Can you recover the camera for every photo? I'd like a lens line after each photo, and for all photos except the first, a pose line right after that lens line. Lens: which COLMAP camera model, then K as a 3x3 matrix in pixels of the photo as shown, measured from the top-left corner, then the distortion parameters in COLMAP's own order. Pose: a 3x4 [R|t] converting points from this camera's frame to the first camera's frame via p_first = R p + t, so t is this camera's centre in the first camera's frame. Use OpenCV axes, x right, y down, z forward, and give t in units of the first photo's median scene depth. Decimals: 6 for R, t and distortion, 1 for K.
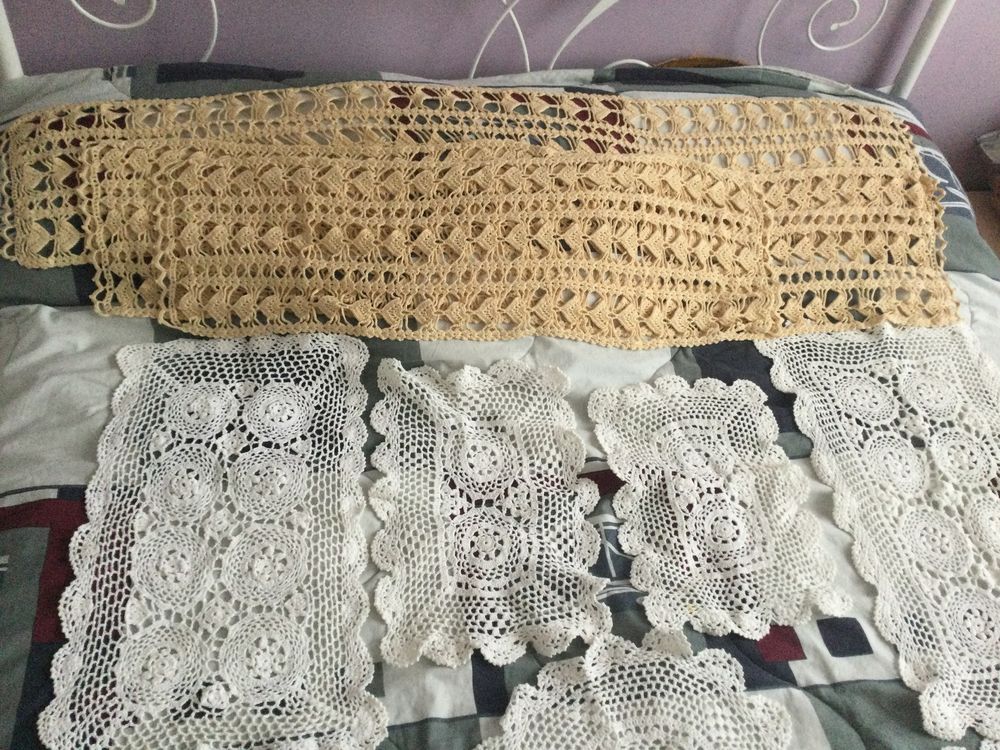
lens RADIAL K [[904.0, 0, 504.4], [0, 904.0, 371.5], [0, 0, 1]] dist [0.143124, -0.267631]
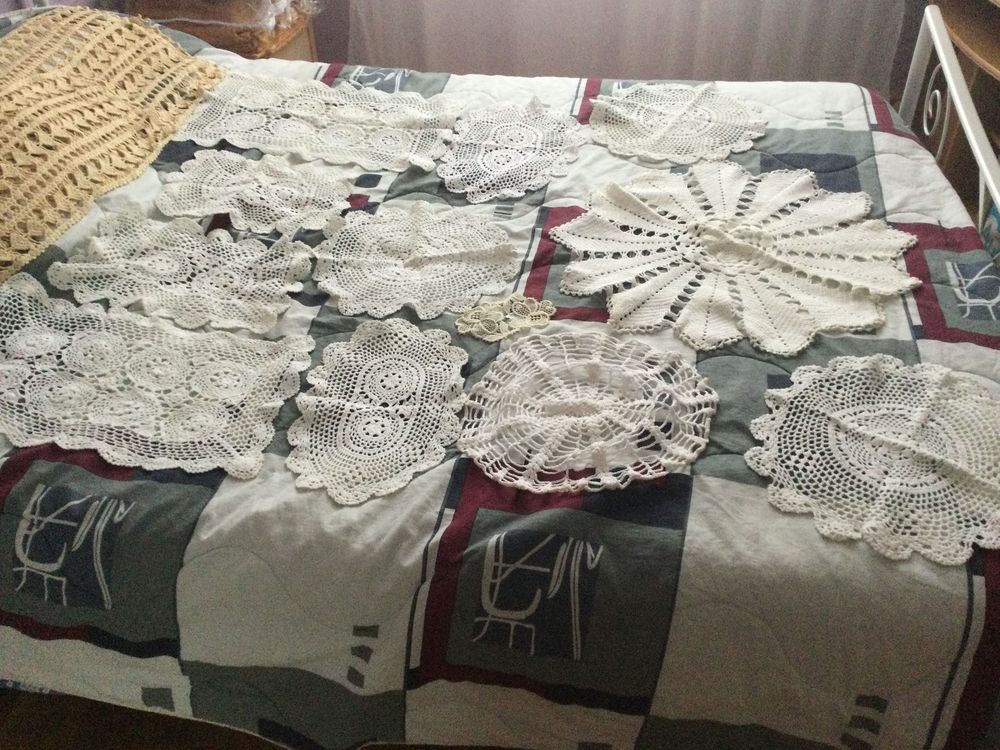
lens RADIAL K [[904.0, 0, 504.4], [0, 904.0, 371.5], [0, 0, 1]] dist [0.143124, -0.267631]
pose [[0.324176, -0.701375, 0.634810, -0.825672], [0.719515, 0.618474, 0.315894, 0.124808], [-0.614173, 0.354350, 0.705144, -0.267380]]
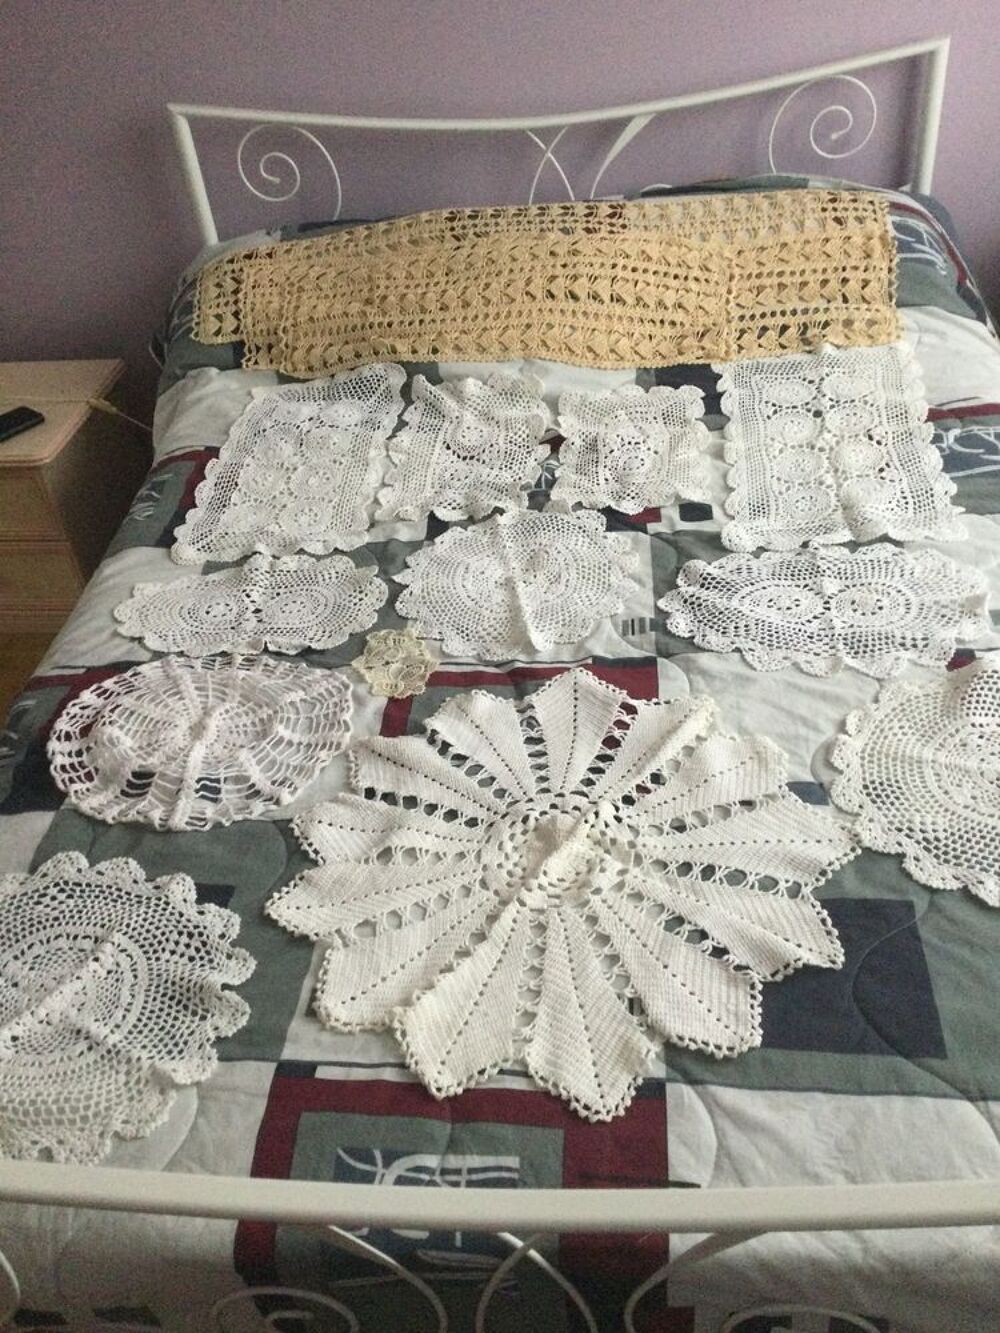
lens RADIAL K [[1205.0, 0, 500.0], [0, 1205.0, 666.5], [0, 0, 1]] dist [0.143124, -0.267631]
pose [[0.946600, -0.013910, -0.322110, 0.578265], [-0.028950, 0.991366, -0.127887, 0.651156], [0.321108, 0.130383, 0.938025, -0.657851]]
